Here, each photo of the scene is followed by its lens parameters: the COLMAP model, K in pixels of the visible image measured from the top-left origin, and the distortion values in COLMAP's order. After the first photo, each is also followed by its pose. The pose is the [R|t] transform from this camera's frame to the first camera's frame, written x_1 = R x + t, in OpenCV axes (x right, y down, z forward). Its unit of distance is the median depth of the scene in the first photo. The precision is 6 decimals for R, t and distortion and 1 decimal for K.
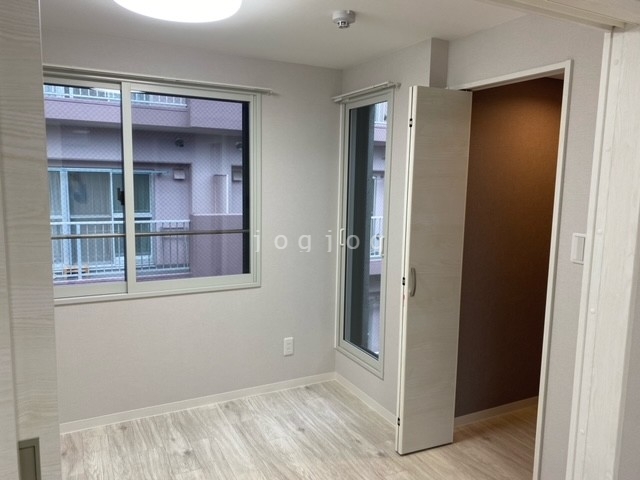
lens RADIAL K [[481.8, 0, 319.9], [0, 481.8, 238.0], [0, 0, 1]] dist [-0.000330, -0.069420]
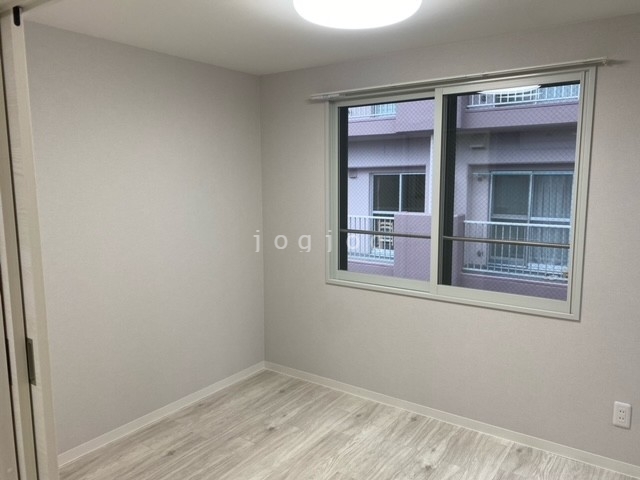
lens RADIAL K [[481.6, 0, 321.8], [0, 481.6, 238.2], [0, 0, 1]] dist [0.025800, -0.034660]
pose [[0.465884, 0.094505, -0.879784, 0.371092], [-0.100999, 0.993461, 0.053233, -0.030796], [0.879063, 0.064057, 0.472383, 0.284037]]
